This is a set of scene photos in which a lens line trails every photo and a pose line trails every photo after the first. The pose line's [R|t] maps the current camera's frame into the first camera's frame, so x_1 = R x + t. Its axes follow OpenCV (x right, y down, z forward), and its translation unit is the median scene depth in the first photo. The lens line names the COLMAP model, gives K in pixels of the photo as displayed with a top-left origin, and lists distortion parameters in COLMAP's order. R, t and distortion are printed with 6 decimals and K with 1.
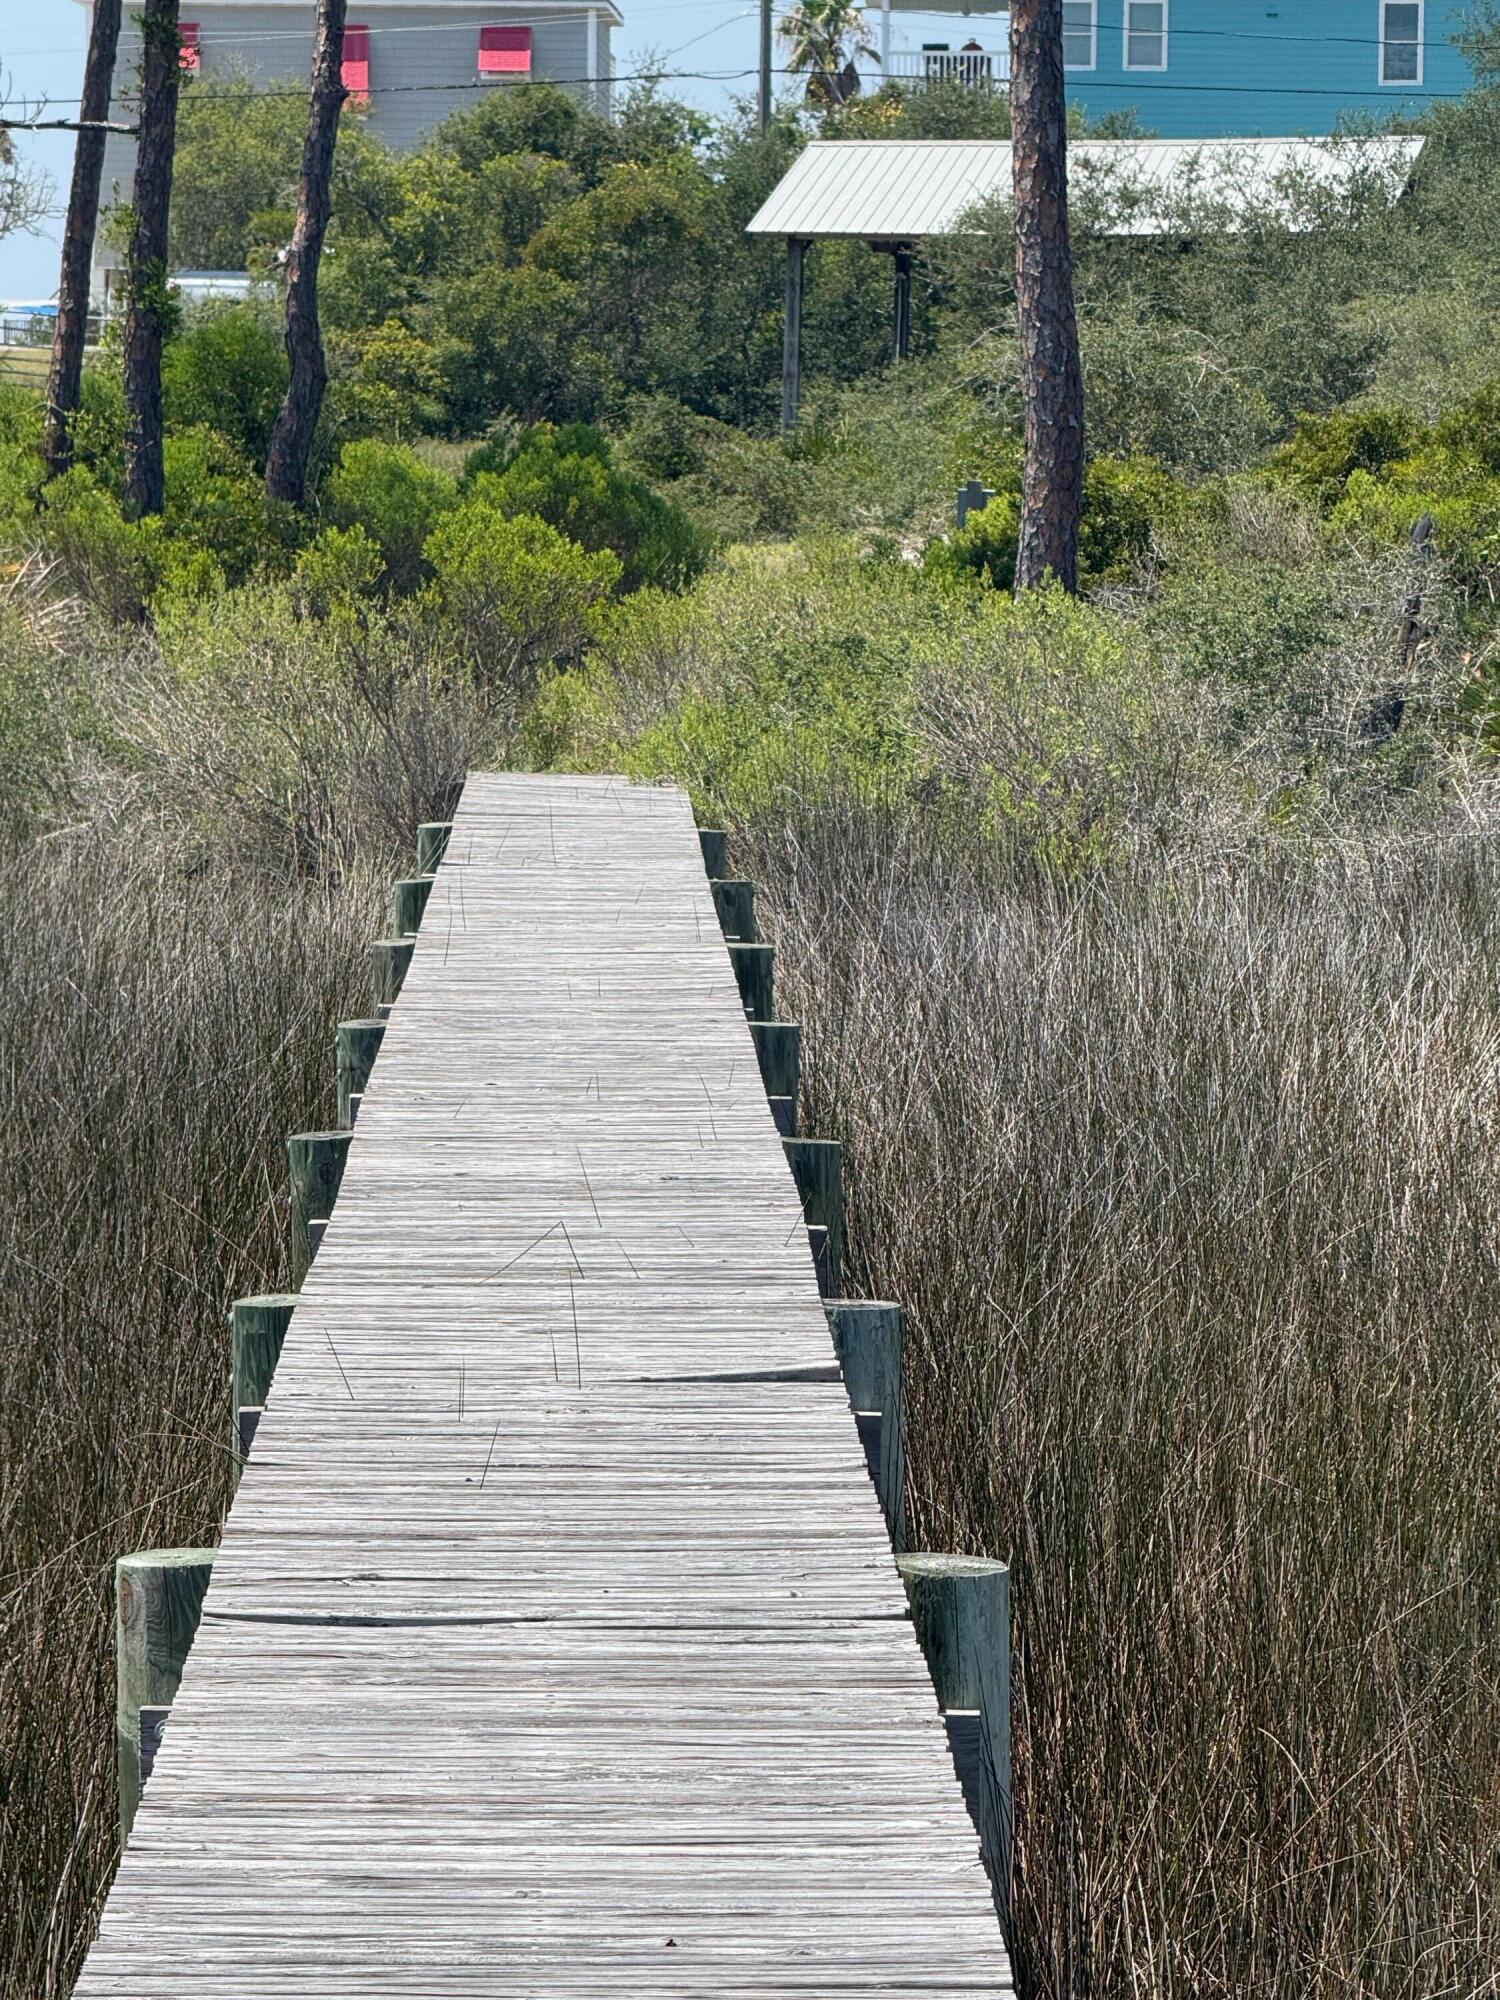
lens RADIAL K [[7527.1, 0, 750.0], [0, 7527.1, 1000.0], [0, 0, 1]] dist [0.078234, 2.354175]
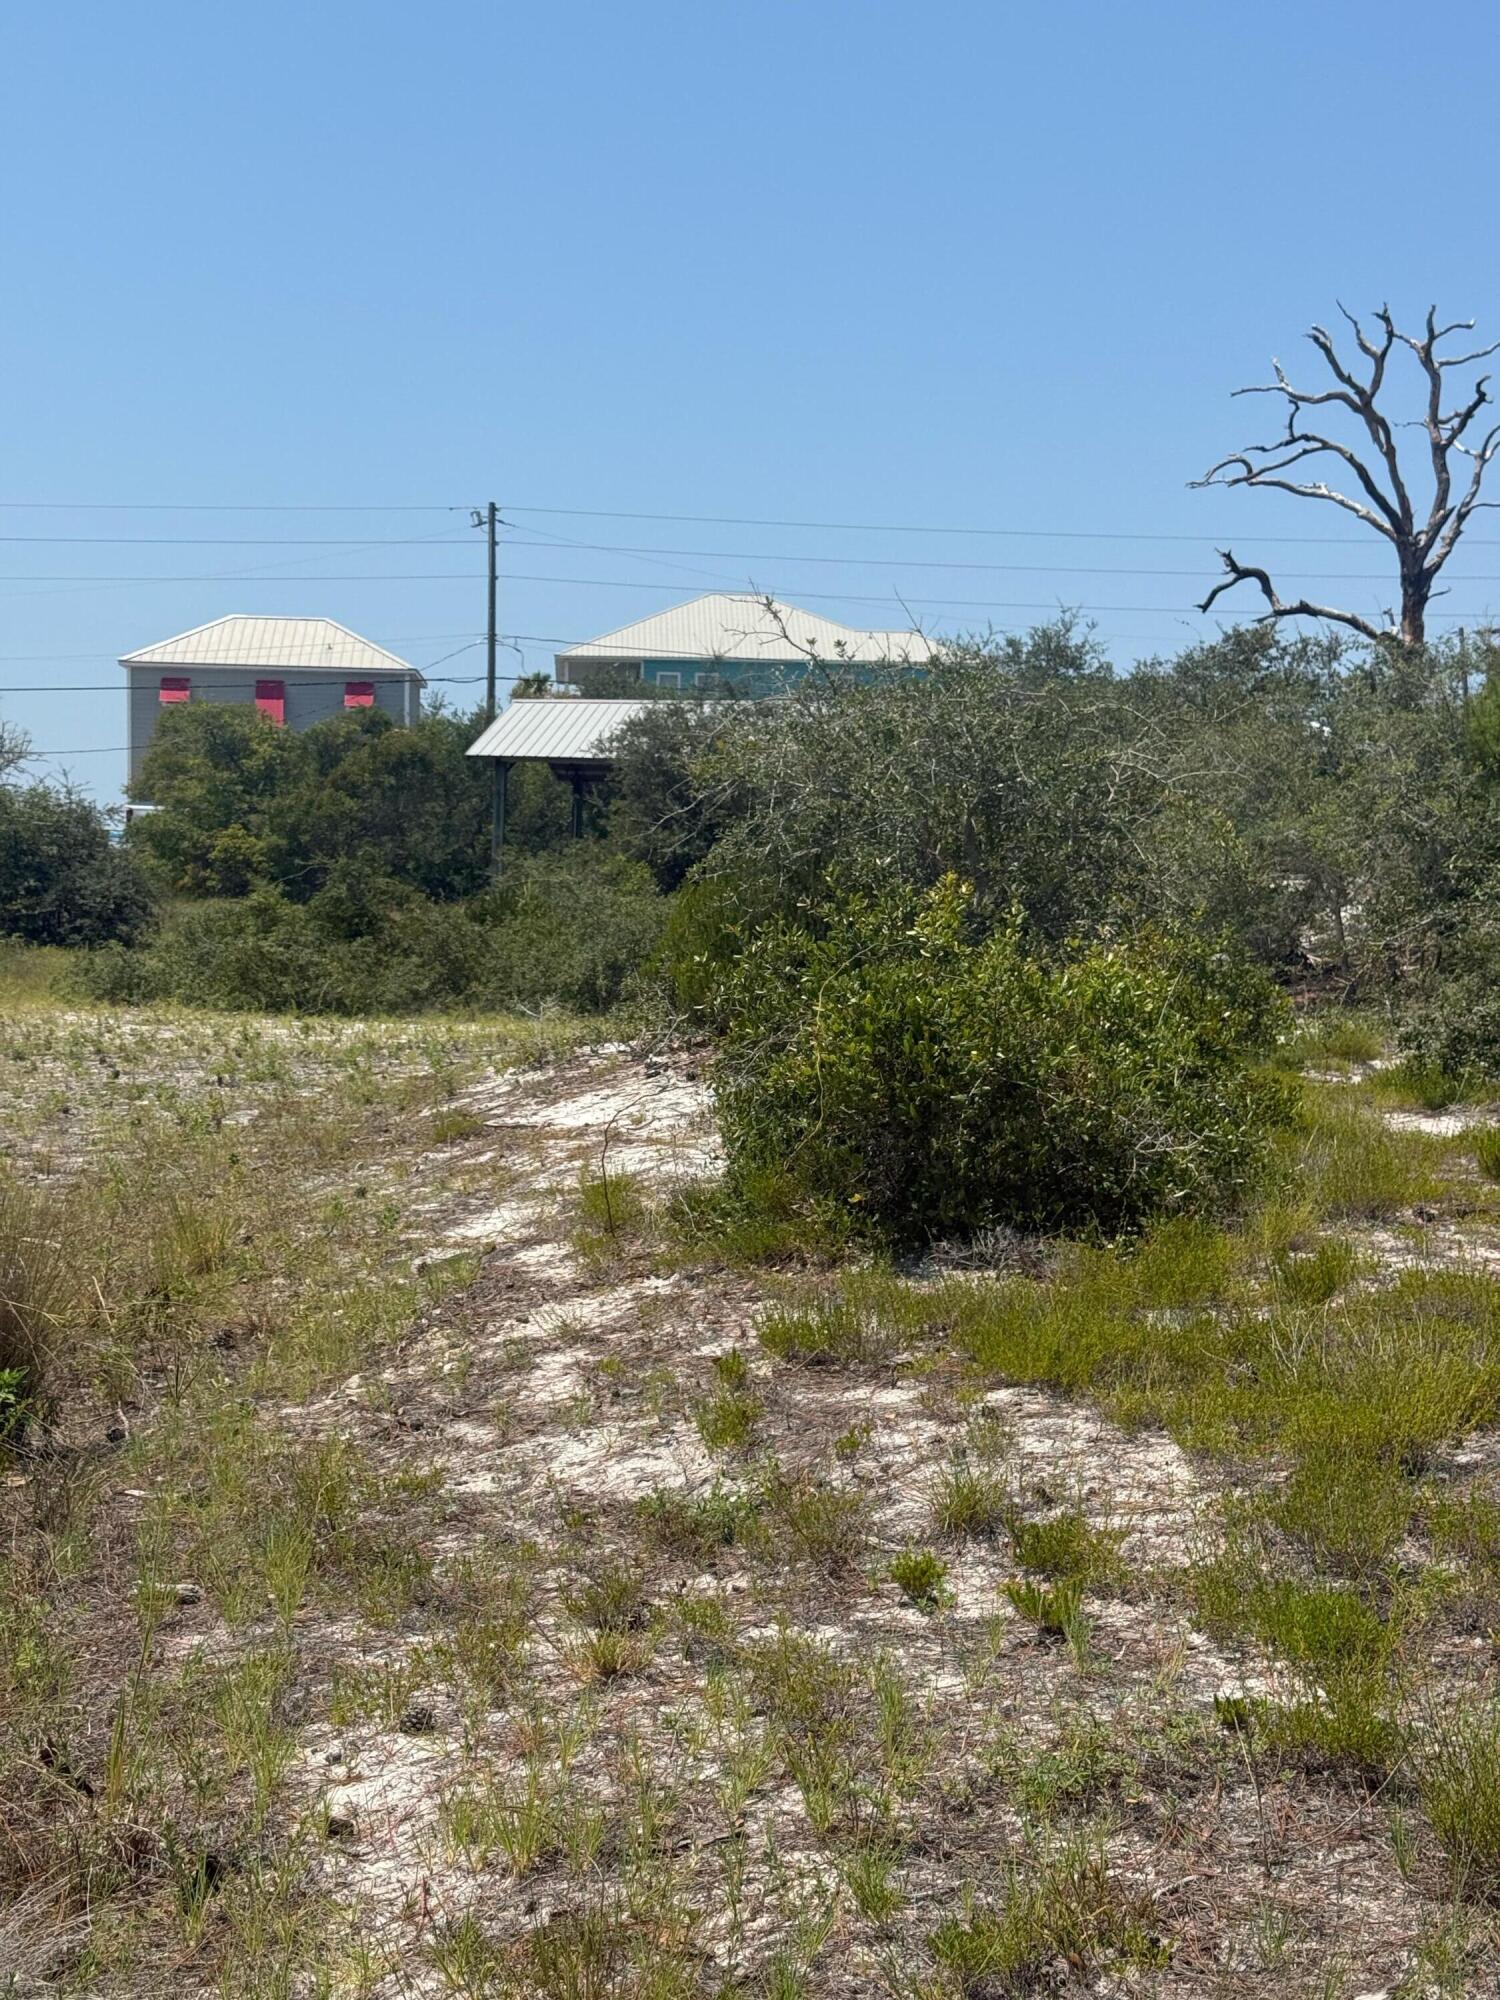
lens RADIAL K [[3037.9, 0, 750.0], [0, 3037.9, 1000.0], [0, 0, 1]] dist [0.016417, 0.019205]
pose [[0.996916, 0.005111, 0.078310, 0.011367], [-0.001617, 0.999002, -0.044626, -0.044988], [-0.078460, 0.044361, 0.995930, 0.618097]]
